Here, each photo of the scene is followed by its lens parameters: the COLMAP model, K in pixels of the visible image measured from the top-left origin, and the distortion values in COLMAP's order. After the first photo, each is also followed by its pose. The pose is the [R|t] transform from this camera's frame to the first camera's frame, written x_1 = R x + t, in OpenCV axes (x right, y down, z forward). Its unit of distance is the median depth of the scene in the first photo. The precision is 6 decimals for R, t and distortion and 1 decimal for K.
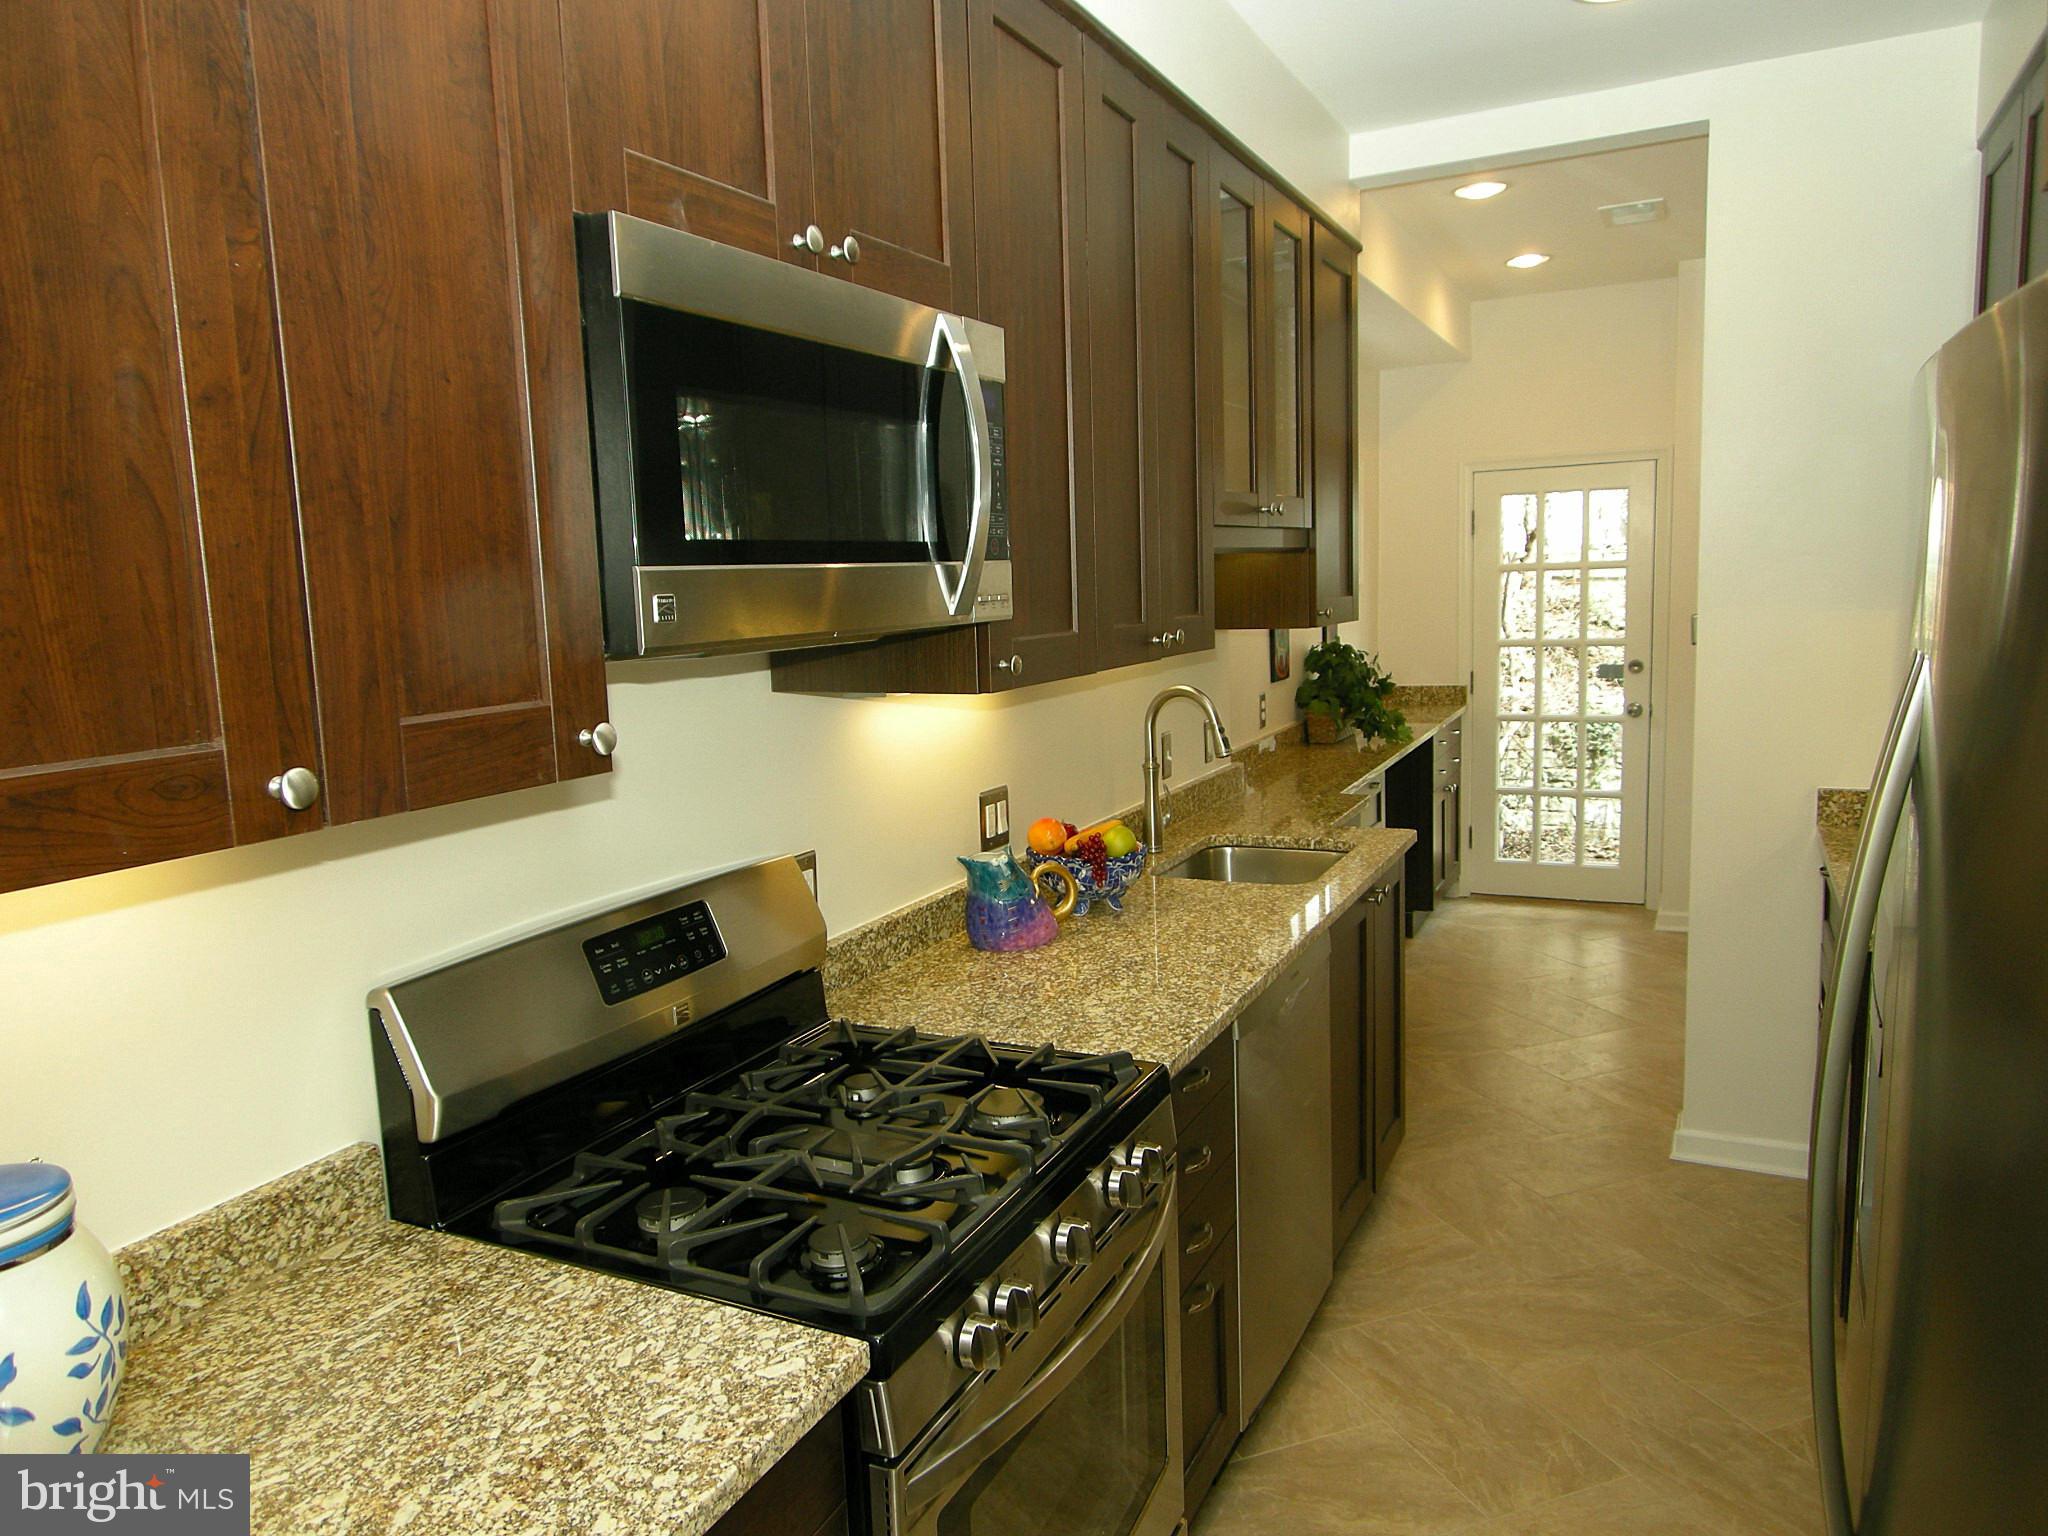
lens RADIAL K [[1383.4, 0, 1024.1], [0, 1383.4, 768.7], [0, 0, 1]] dist [-0.006477, -0.005469]
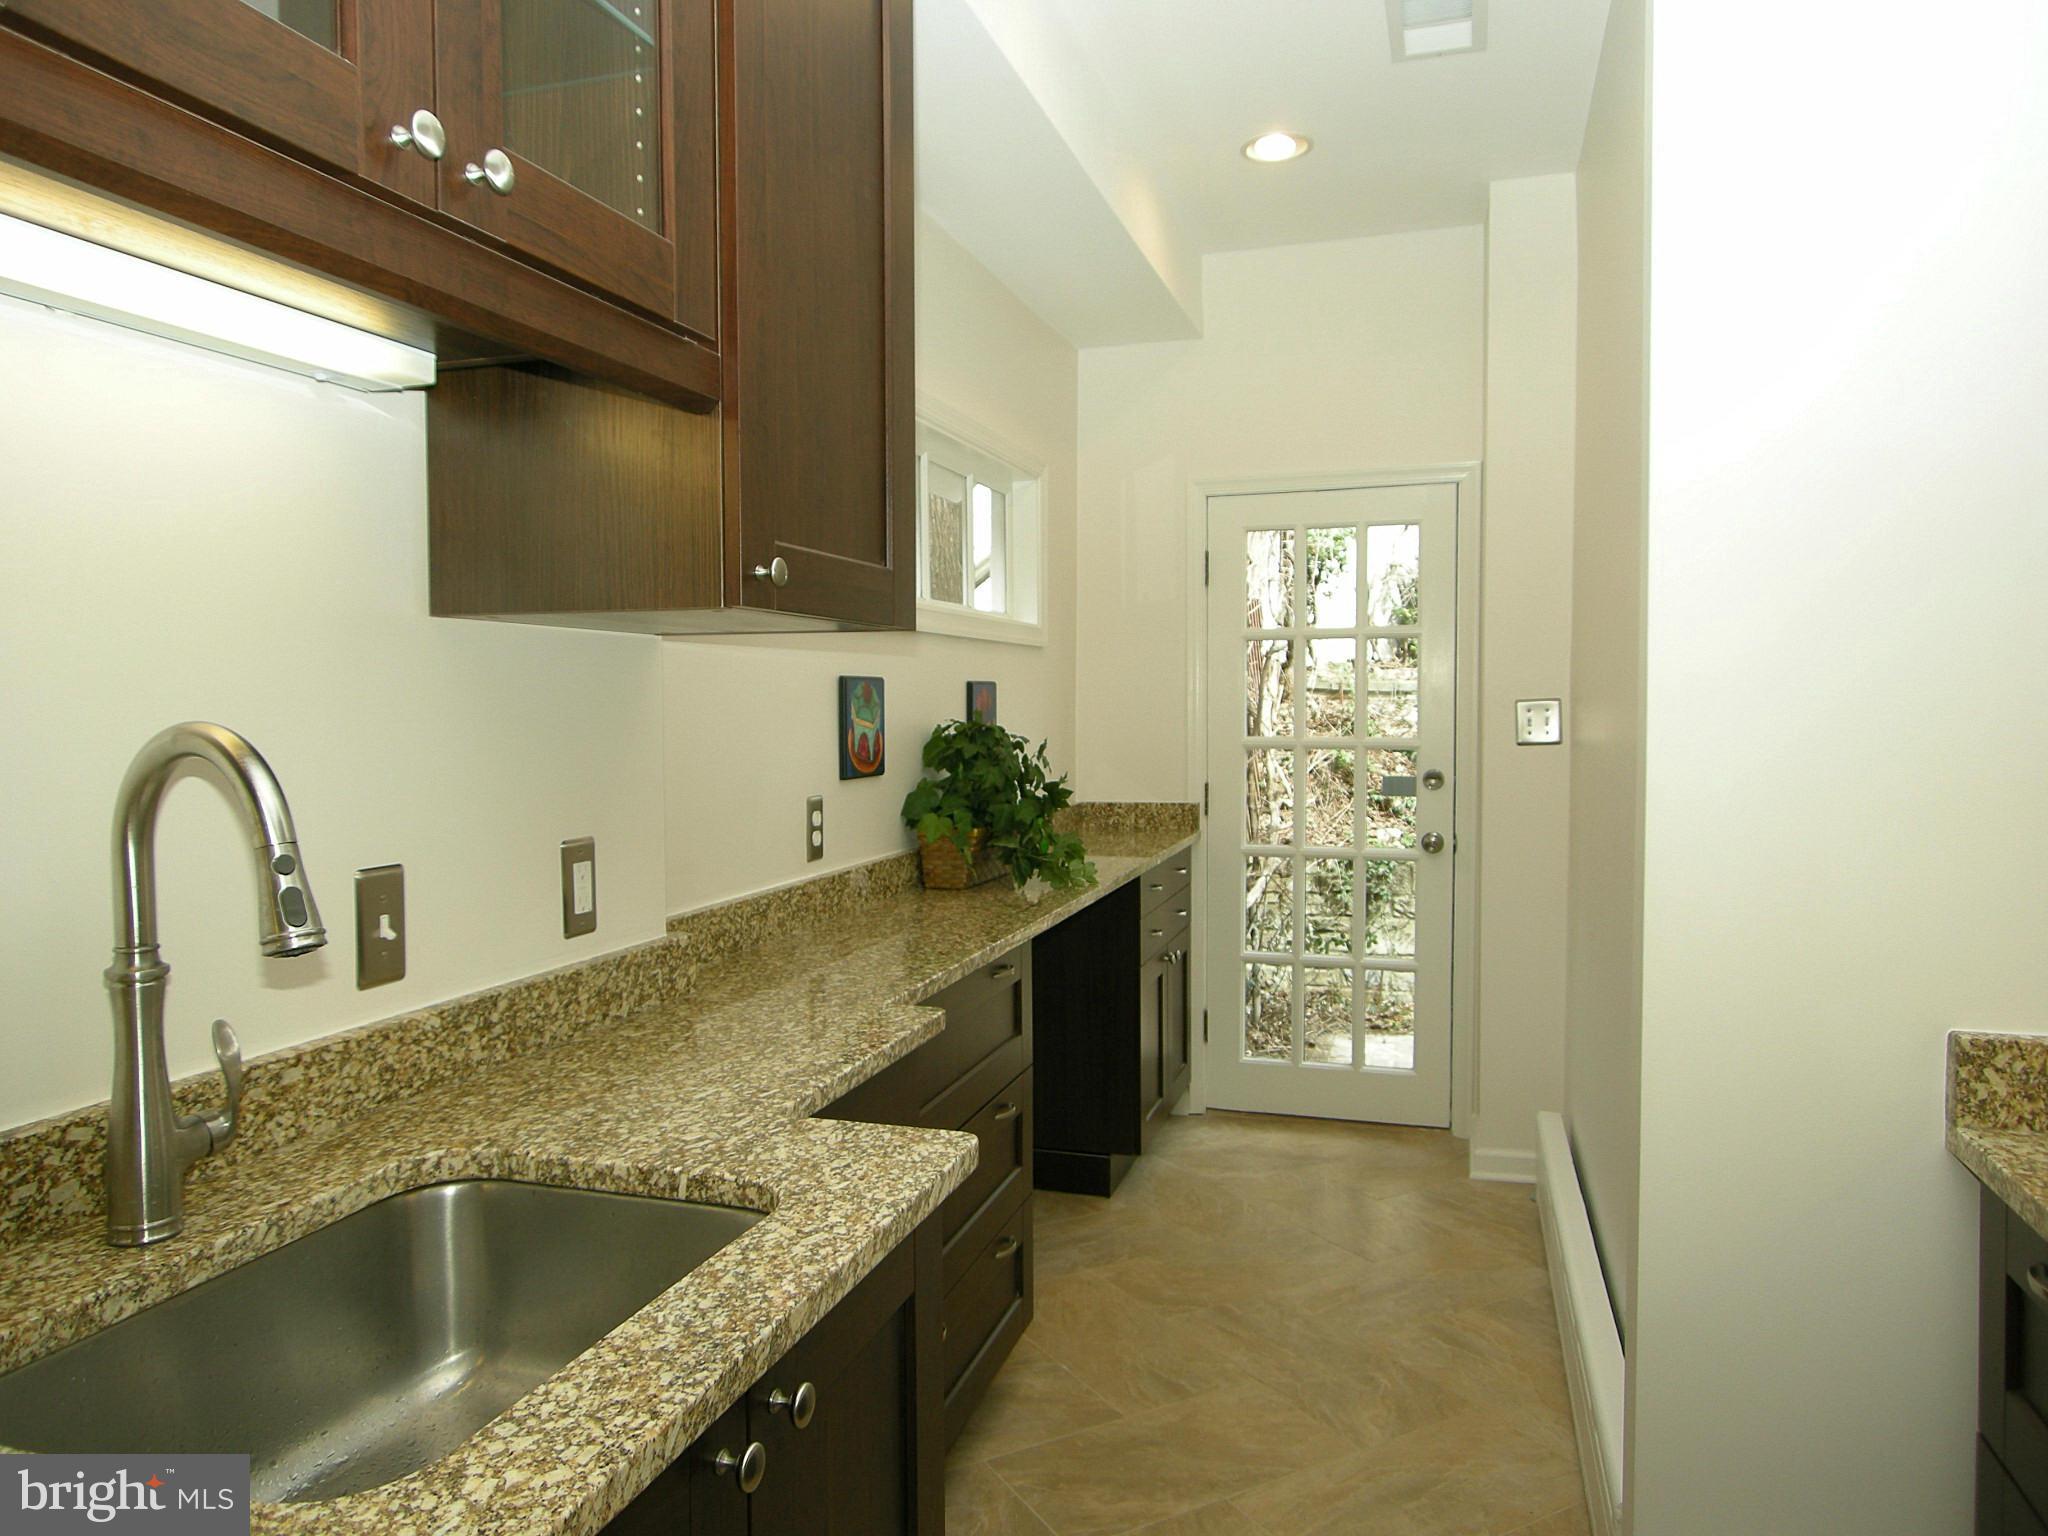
lens RADIAL K [[1383.4, 0, 1024.4], [0, 1383.4, 763.0], [0, 0, 1]] dist [-0.006477, -0.005469]
pose [[0.987802, 0.027081, 0.153344, 0.135835], [-0.011939, 0.995034, -0.098821, -0.011612], [-0.155258, 0.095785, 0.983219, 0.354158]]
